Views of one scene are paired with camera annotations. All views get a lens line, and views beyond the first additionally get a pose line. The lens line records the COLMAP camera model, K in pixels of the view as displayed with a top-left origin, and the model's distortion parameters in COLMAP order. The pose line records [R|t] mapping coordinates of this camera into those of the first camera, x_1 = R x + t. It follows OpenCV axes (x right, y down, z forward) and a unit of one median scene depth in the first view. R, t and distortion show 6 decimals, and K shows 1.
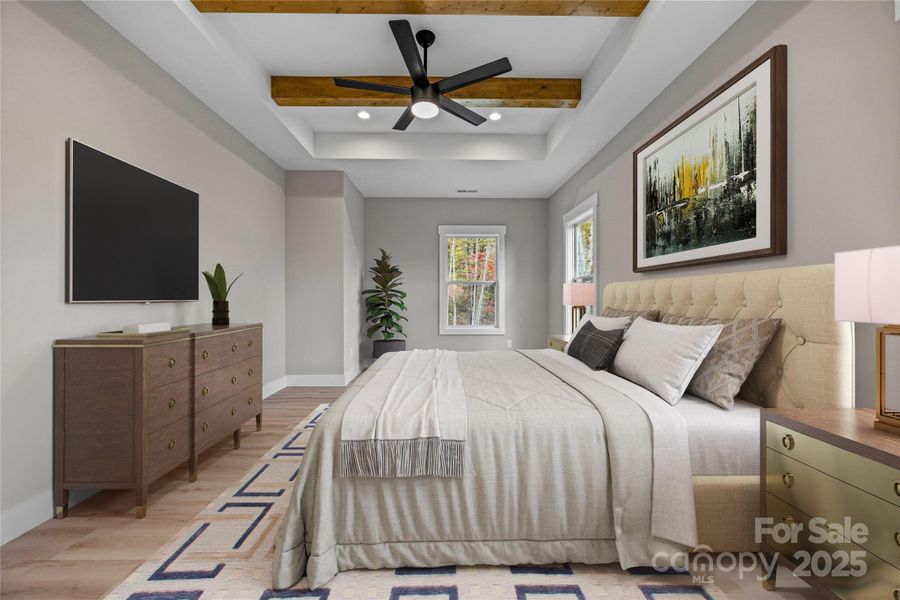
lens RADIAL K [[419.6, 0, 450.9], [0, 419.6, 295.7], [0, 0, 1]] dist [-0.000706, -0.000075]
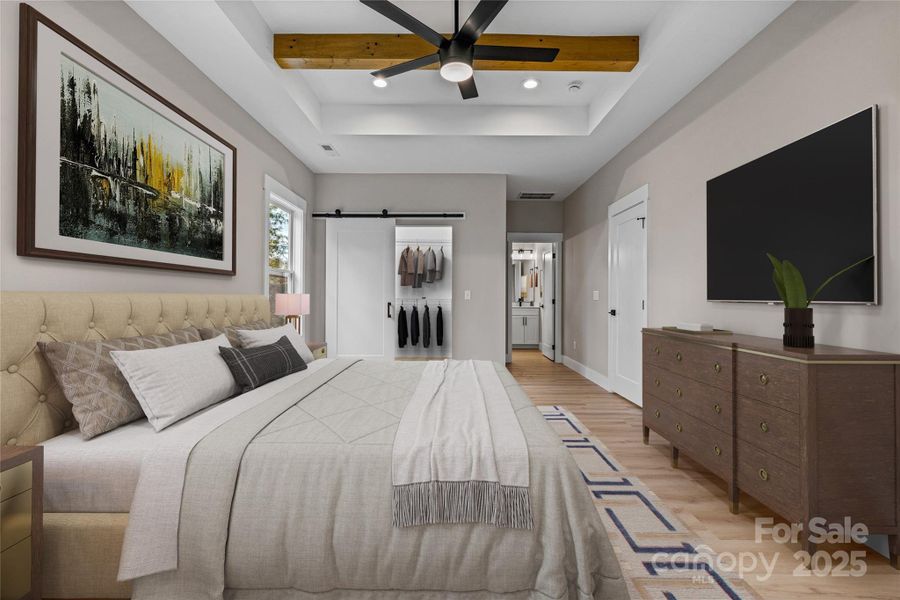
lens RADIAL K [[419.6, 0, 450.9], [0, 419.6, 295.7], [0, 0, 1]] dist [-0.000706, -0.000075]
pose [[-0.999637, 0.003509, 0.026727, -0.070902], [0.003345, 0.999975, -0.006178, -0.006560], [-0.026748, -0.006086, -0.999624, 1.914860]]
